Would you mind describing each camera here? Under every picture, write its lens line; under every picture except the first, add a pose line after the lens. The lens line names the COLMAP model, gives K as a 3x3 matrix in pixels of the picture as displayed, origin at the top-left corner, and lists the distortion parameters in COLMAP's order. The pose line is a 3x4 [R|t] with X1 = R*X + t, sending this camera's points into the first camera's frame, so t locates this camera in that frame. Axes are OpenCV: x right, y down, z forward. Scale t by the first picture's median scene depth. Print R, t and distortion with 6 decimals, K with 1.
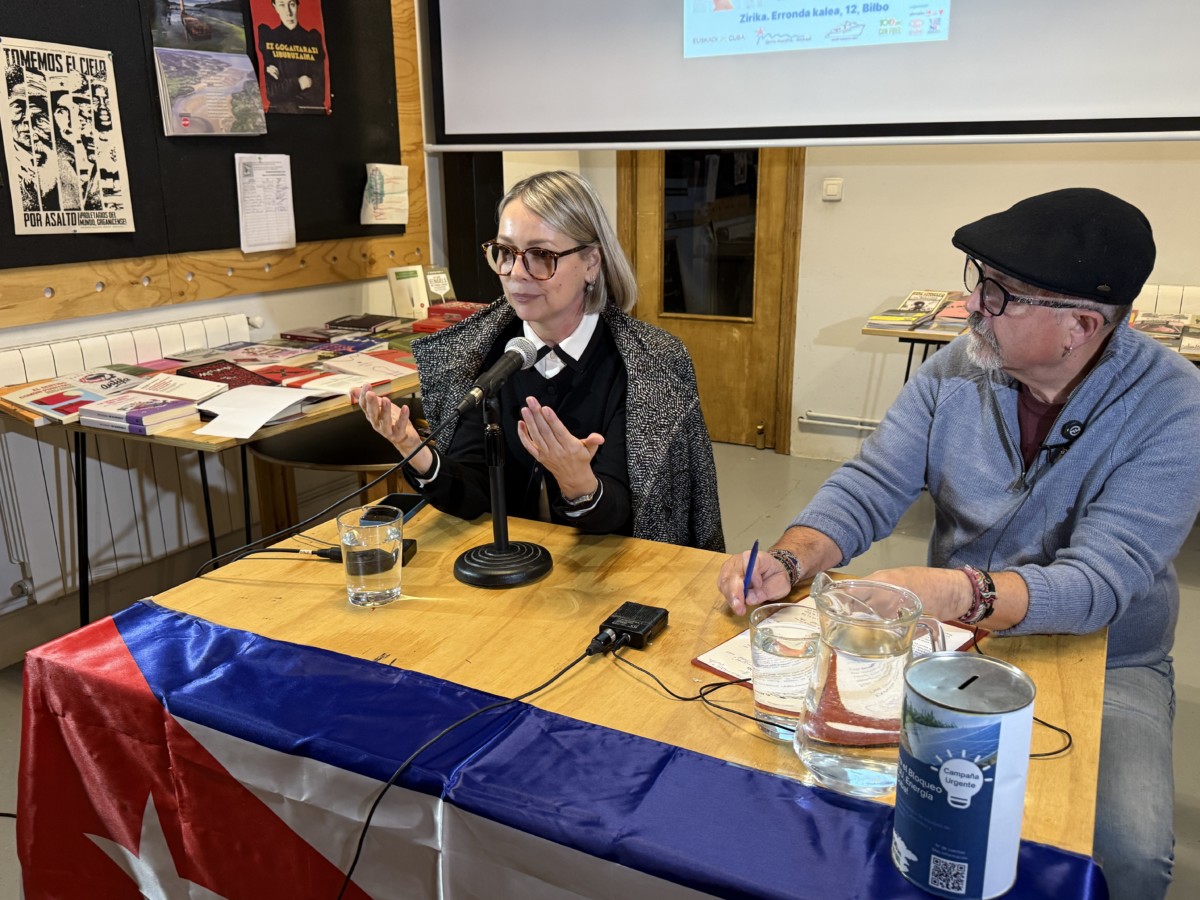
lens RADIAL K [[992.3, 0, 610.1], [0, 992.3, 449.6], [0, 0, 1]] dist [0.005978, -0.012914]
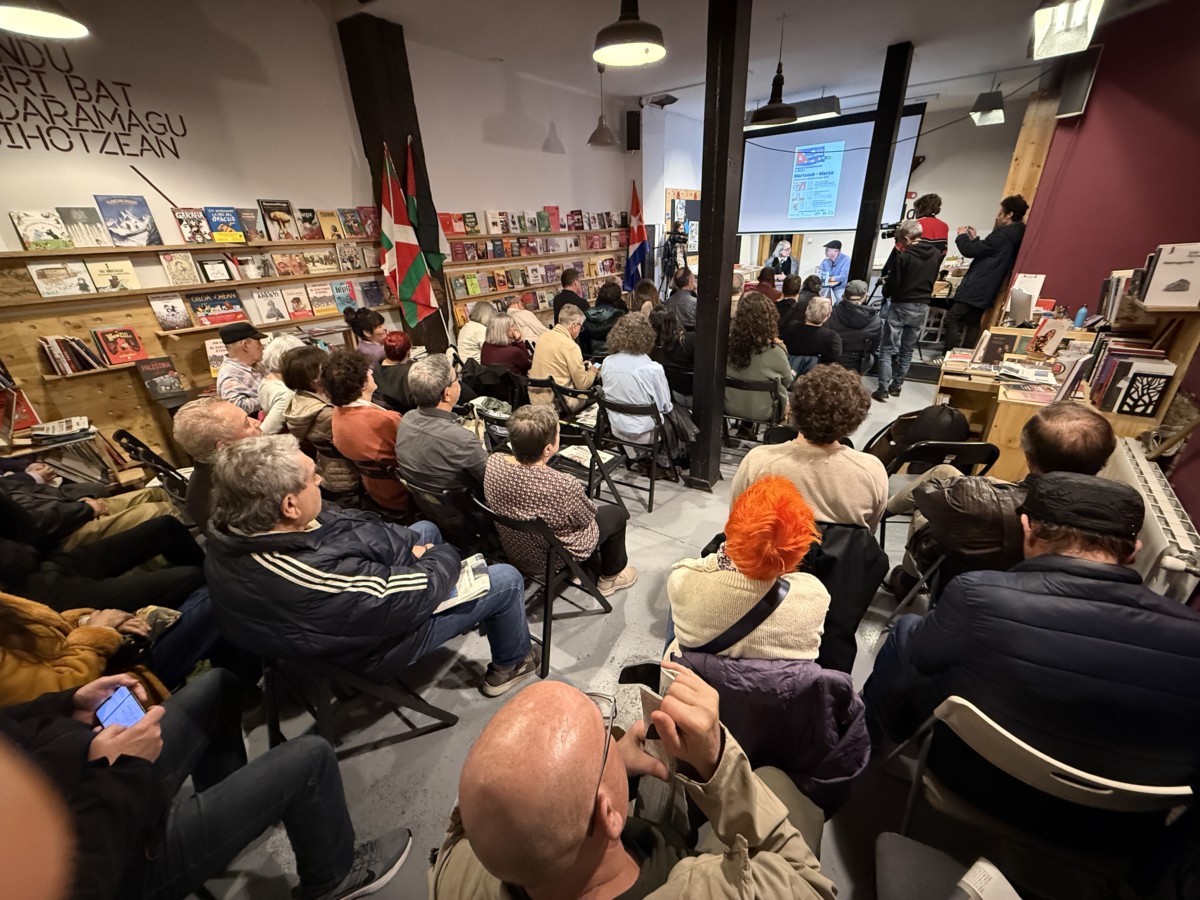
lens RADIAL K [[474.5, 0, 595.8], [0, 474.5, 452.6], [0, 0, 1]] dist [-0.007804, 0.000769]
pose [[0.989504, 0.031544, -0.141018, -0.595730], [-0.008046, 0.986397, 0.164186, 0.513774], [0.144279, -0.161328, 0.976298, -2.076061]]
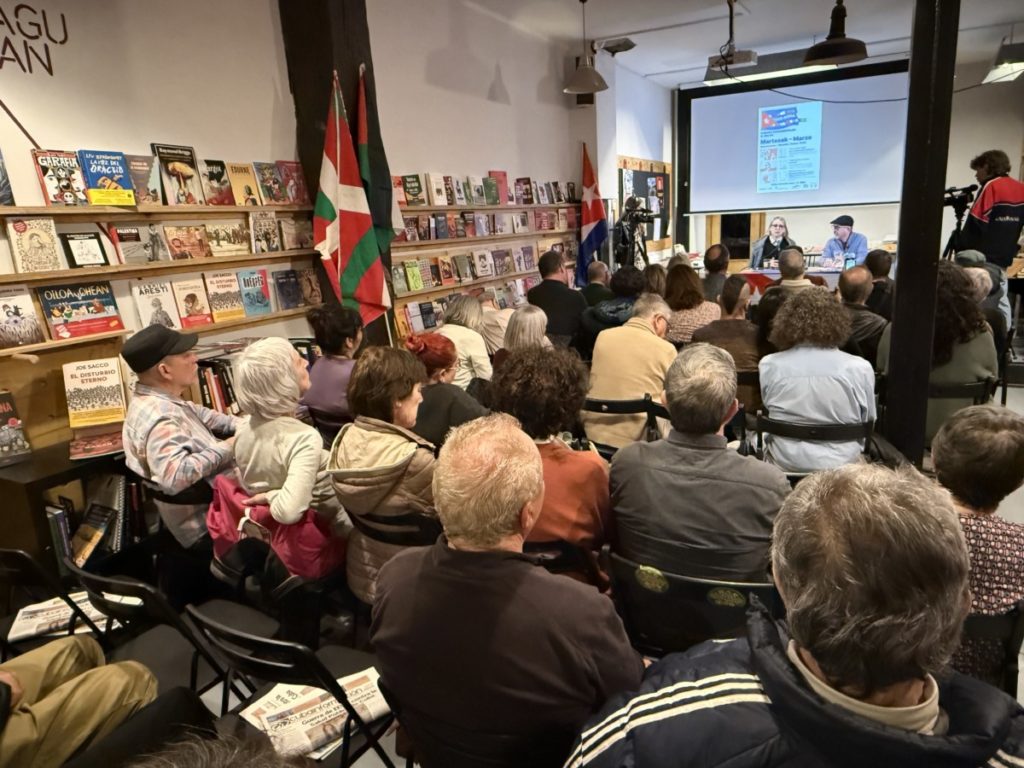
lens RADIAL K [[683.3, 0, 509.7], [0, 683.3, 392.6], [0, 0, 1]] dist [-0.018036, 0.002651]
pose [[0.998751, -0.049705, 0.005118, -1.070182], [0.049847, 0.998215, -0.032895, 0.541002], [-0.003474, 0.033109, 0.999446, -1.995630]]
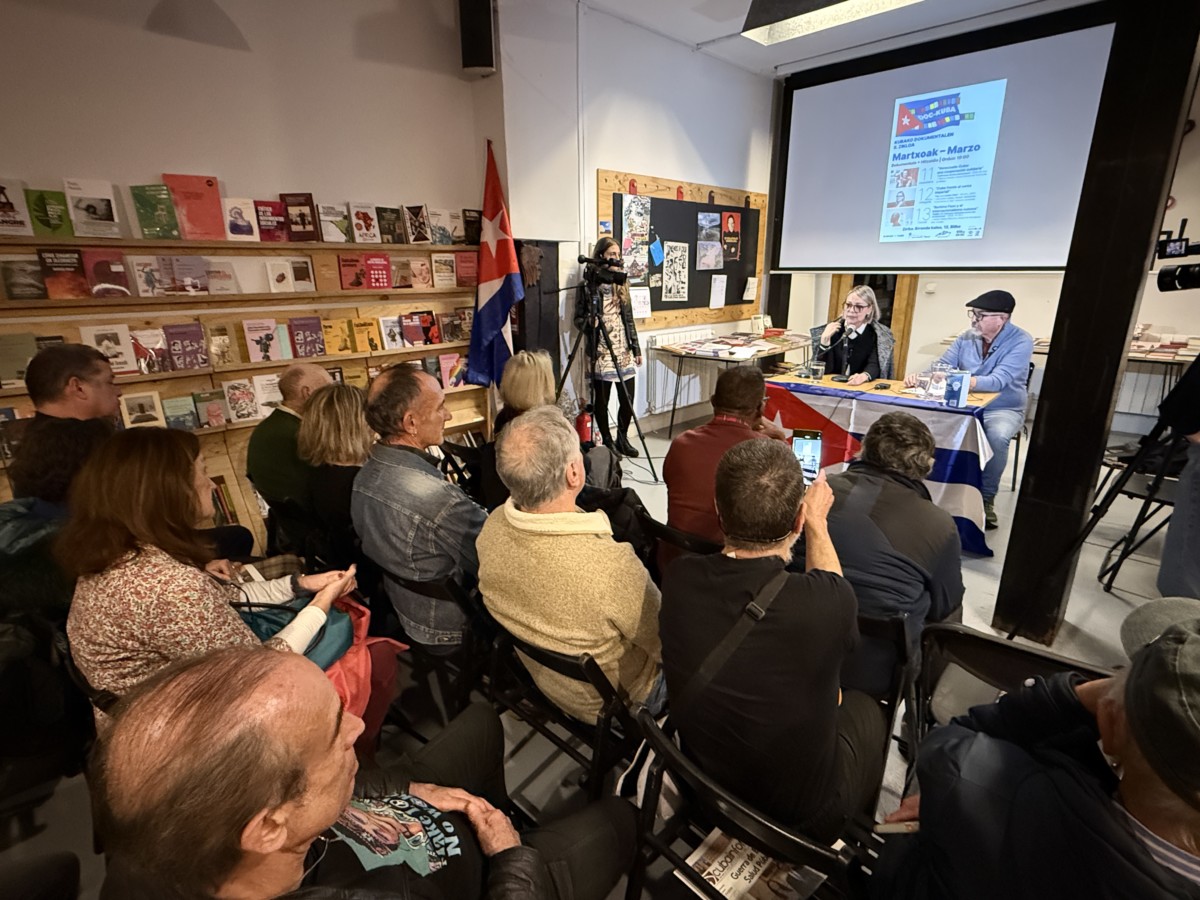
lens RADIAL K [[602.4, 0, 596.2], [0, 602.4, 450.1], [0, 0, 1]] dist [-0.001112, -0.002465]
pose [[0.965536, 0.077179, -0.248565, -0.224465], [-0.072880, 0.996990, 0.026464, 0.203127], [0.249859, -0.007437, 0.968254, -0.840824]]
